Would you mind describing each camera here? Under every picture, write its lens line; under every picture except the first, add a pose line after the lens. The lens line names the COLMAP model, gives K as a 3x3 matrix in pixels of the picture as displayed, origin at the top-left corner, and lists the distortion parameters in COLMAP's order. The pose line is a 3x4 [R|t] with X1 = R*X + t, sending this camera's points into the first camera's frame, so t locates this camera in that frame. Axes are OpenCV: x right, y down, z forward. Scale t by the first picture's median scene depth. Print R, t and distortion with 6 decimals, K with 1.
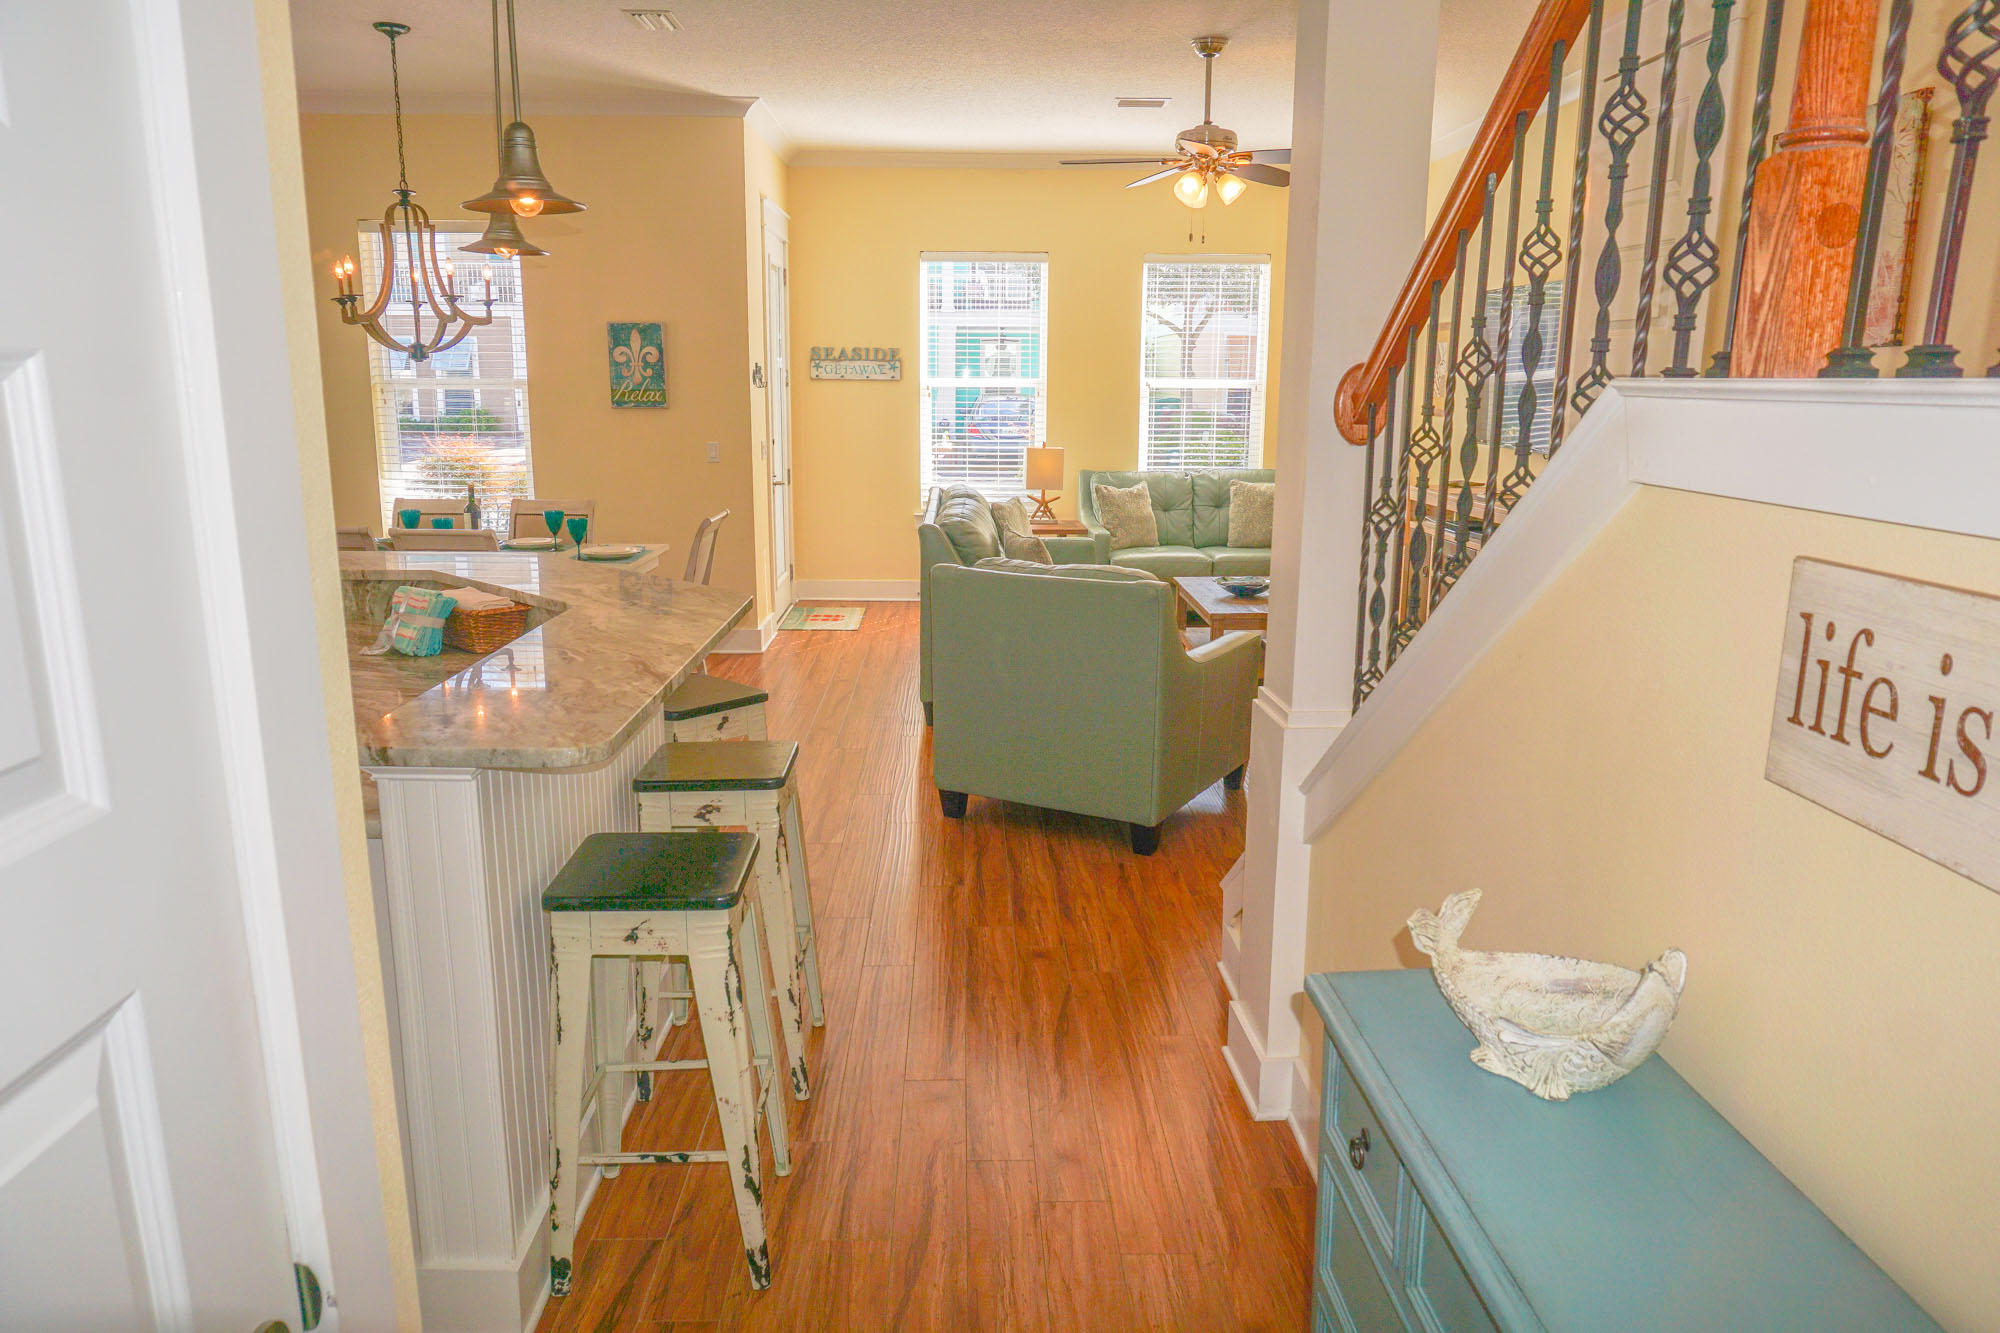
lens RADIAL K [[1341.9, 0, 1001.4], [0, 1341.9, 672.6], [0, 0, 1]] dist [-0.052315, 0.045414]
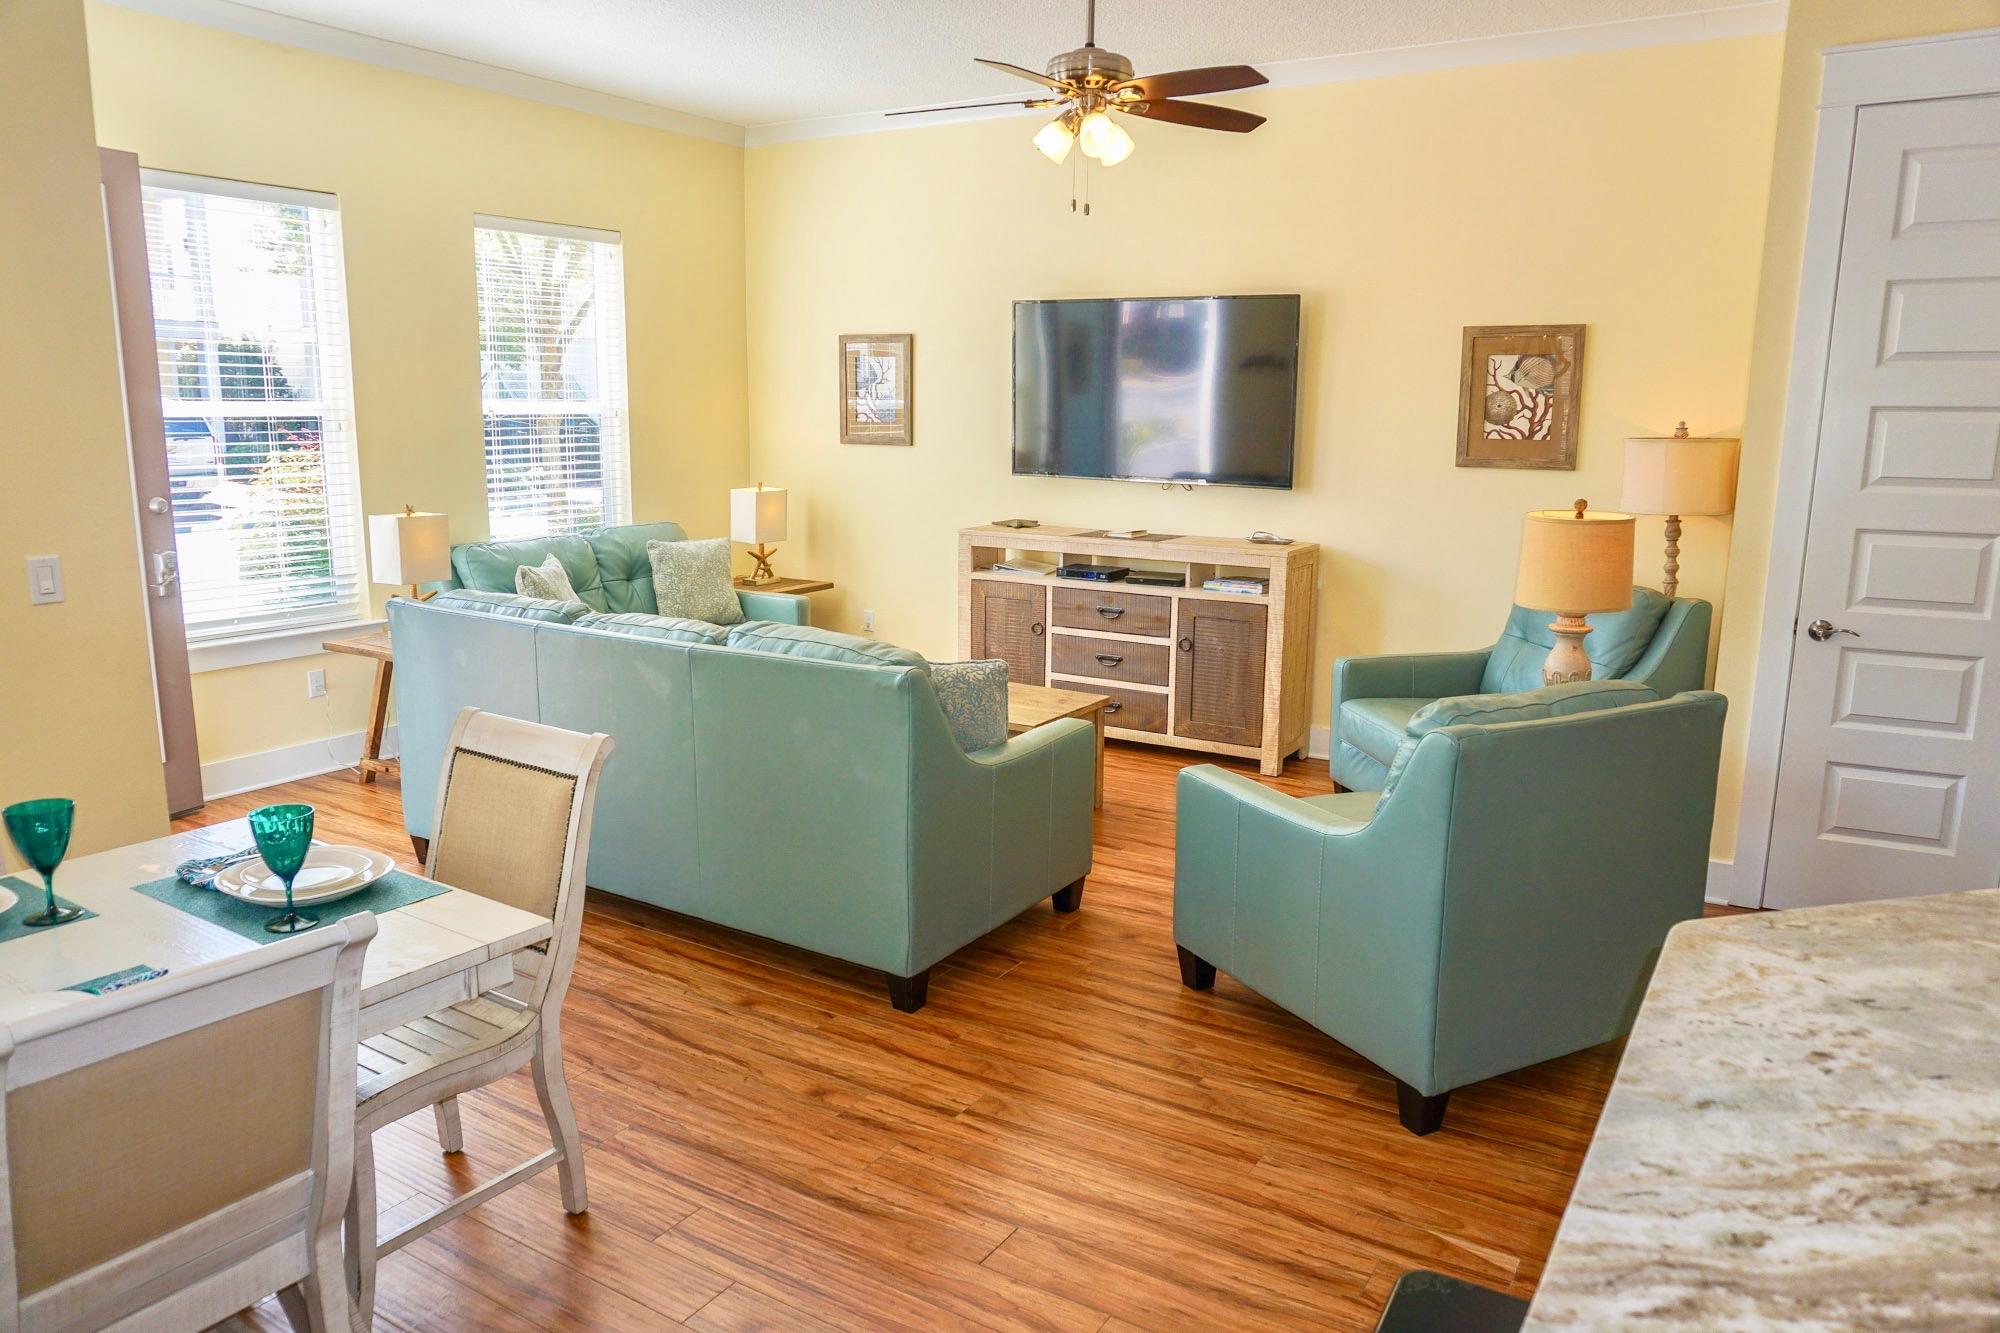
lens RADIAL K [[1374.4, 0, 1012.0], [0, 1374.4, 668.9], [0, 0, 1]] dist [-0.050585, 0.046737]
pose [[0.553368, -0.159738, 0.817476, -0.729388], [0.174047, 0.981948, 0.074059, -0.211222], [-0.814550, 0.101297, 0.571181, 0.929846]]
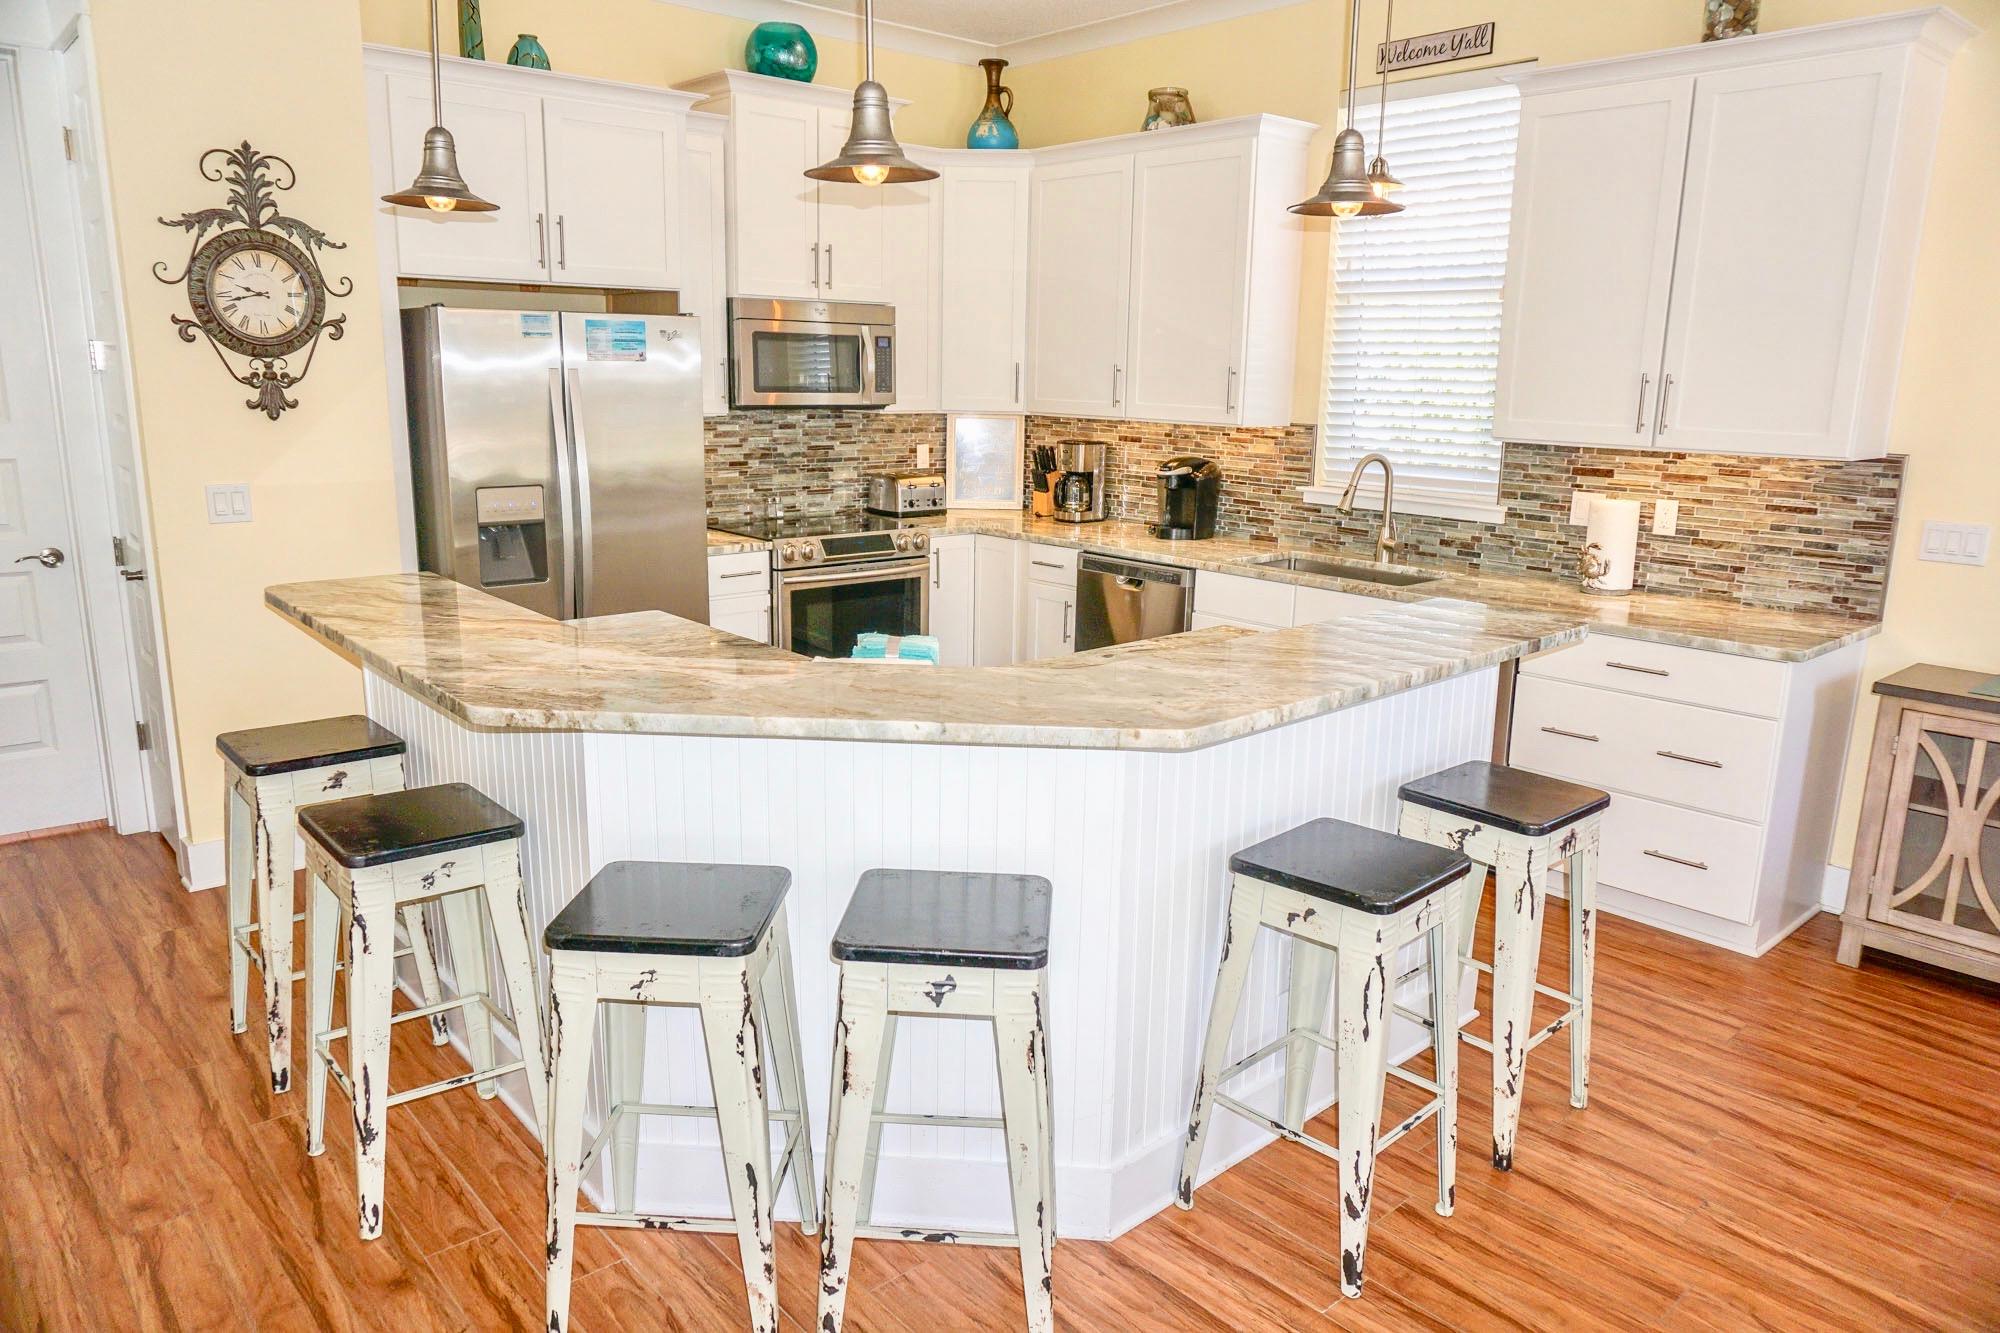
lens RADIAL K [[1341.9, 0, 1001.4], [0, 1341.9, 672.6], [0, 0, 1]] dist [-0.052315, 0.045414]
pose [[-0.763303, 0.122371, -0.634345, 0.014792], [-0.161720, 0.914442, 0.371001, -0.278953], [0.625471, 0.385773, -0.678207, 1.281790]]
